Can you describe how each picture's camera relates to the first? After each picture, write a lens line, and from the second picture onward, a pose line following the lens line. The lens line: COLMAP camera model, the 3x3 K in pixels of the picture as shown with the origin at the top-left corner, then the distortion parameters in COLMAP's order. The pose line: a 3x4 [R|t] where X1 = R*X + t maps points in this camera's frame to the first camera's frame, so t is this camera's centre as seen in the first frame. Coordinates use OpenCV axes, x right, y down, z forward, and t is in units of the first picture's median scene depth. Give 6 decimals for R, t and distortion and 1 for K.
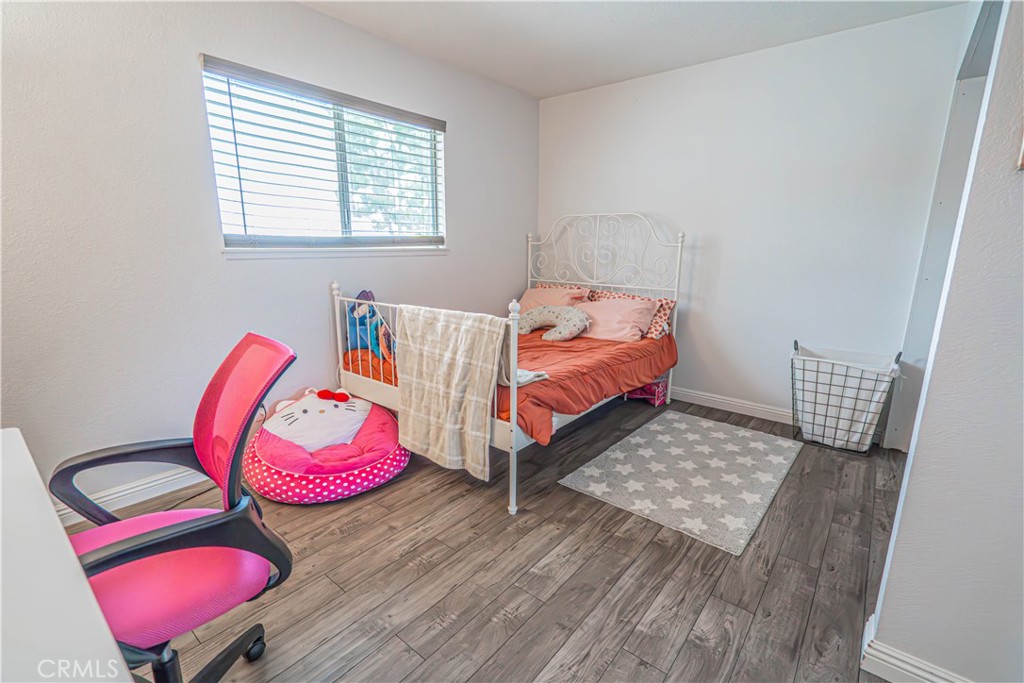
lens RADIAL K [[464.6, 0, 512.0], [0, 464.6, 341.5], [0, 0, 1]] dist [-0.002471, -0.000093]
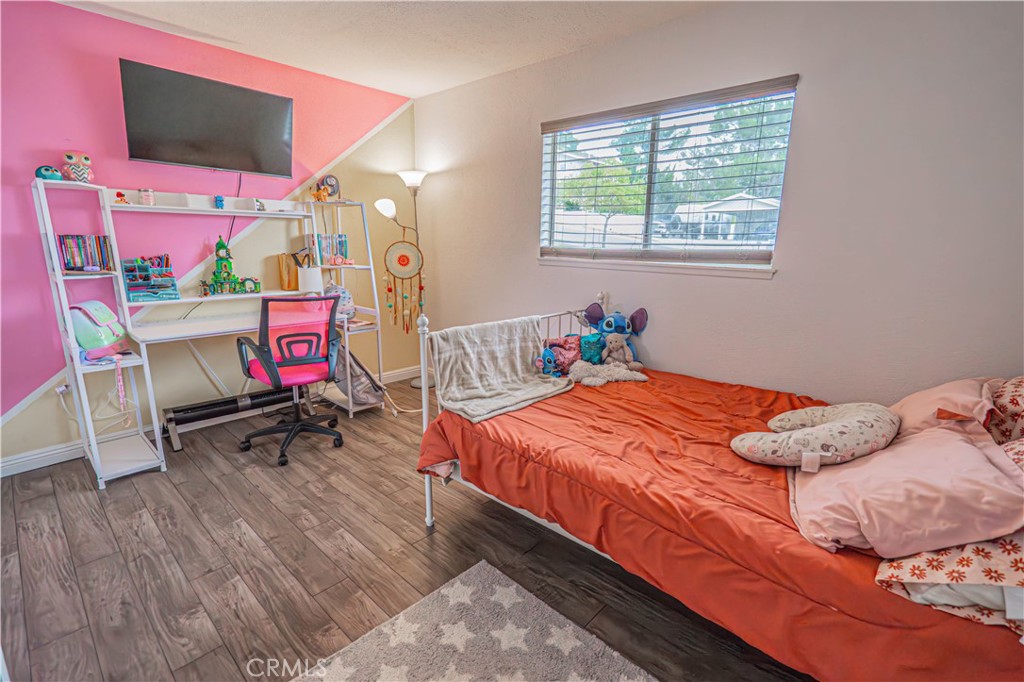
lens RADIAL K [[464.6, 0, 512.0], [0, 464.6, 341.0], [0, 0, 1]] dist [-0.002471, -0.000093]
pose [[-0.053659, 0.204183, -0.977461, 0.879956], [-0.222544, 0.951807, 0.211041, -0.257568], [0.973445, 0.228852, -0.005633, 1.068357]]
